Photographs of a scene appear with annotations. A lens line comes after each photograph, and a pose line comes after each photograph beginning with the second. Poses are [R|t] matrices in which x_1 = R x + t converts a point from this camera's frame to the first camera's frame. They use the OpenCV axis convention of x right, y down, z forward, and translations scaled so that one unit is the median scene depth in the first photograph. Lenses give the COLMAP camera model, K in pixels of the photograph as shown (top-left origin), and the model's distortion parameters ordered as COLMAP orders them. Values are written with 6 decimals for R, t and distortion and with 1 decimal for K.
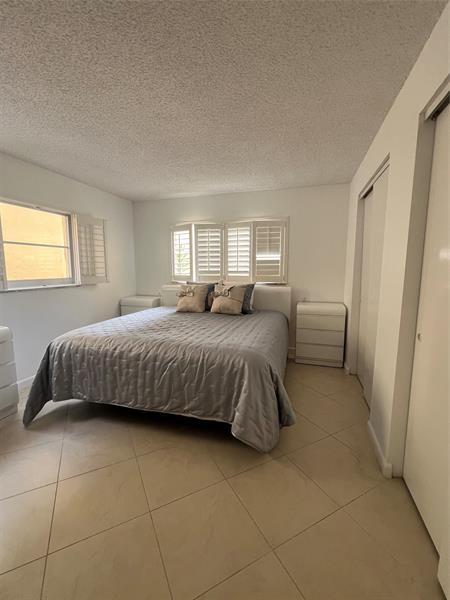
lens RADIAL K [[261.9, 0, 225.0], [0, 261.9, 300.0], [0, 0, 1]] dist [0.001461, -0.000004]
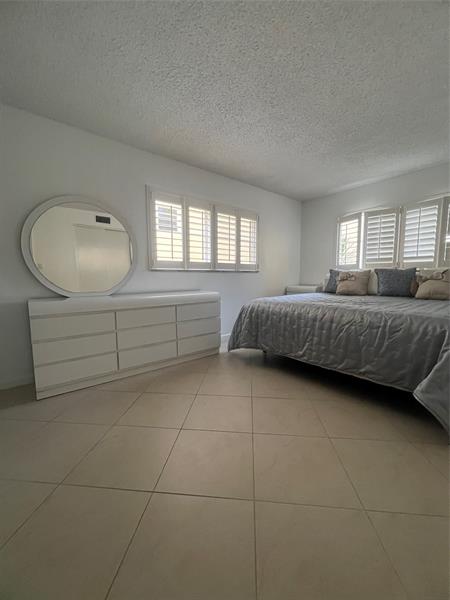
lens RADIAL K [[240.5, 0, 223.5], [0, 240.5, 300.2], [0, 0, 1]] dist [-0.001389, -0.000194]
pose [[0.835949, 0.052012, -0.546337, -0.059878], [-0.064154, 0.997935, -0.003156, 0.102587], [0.545045, 0.037688, 0.837560, -0.059171]]
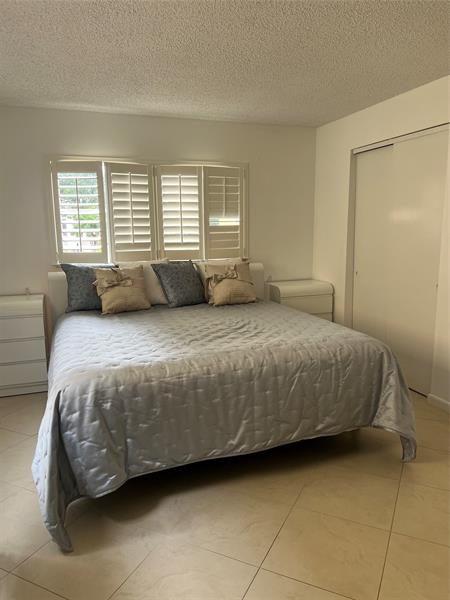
lens RADIAL K [[451.1, 0, 221.9], [0, 451.1, 300.7], [0, 0, 1]] dist [0.092590, -0.144619]
pose [[0.806534, -0.104394, 0.581897, -0.645716], [0.085583, 0.994535, 0.059801, -0.032750], [-0.584960, 0.001569, 0.811061, 0.050745]]
